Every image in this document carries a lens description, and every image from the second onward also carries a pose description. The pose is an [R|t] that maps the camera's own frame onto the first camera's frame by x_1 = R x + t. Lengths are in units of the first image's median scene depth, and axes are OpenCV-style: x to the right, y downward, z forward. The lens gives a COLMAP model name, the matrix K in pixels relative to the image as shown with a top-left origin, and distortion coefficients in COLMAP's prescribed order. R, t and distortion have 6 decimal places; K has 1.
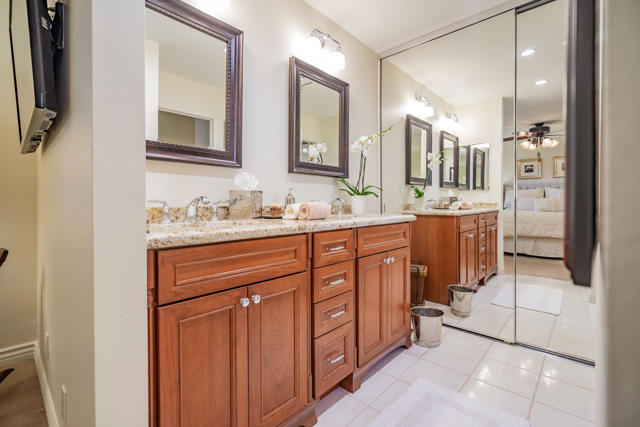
lens RADIAL K [[296.5, 0, 325.3], [0, 296.5, 200.8], [0, 0, 1]] dist [0.000280, 0.000680]
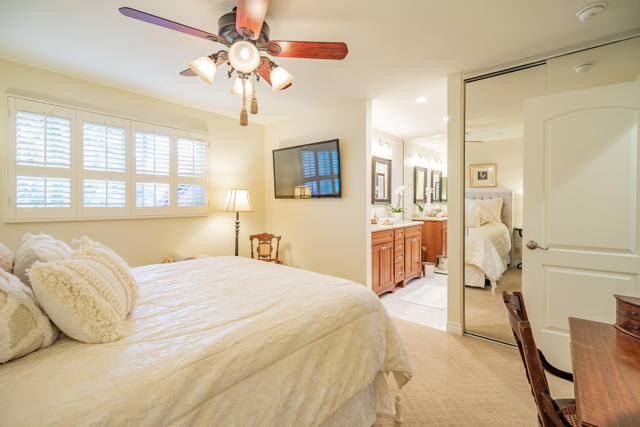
lens RADIAL K [[296.5, 0, 325.3], [0, 296.5, 200.8], [0, 0, 1]] dist [0.000280, 0.000680]
pose [[0.998932, 0.003184, 0.046095, -0.487493], [-0.003300, 0.999992, 0.002448, -0.101246], [-0.046087, -0.002598, 0.998934, -1.095129]]
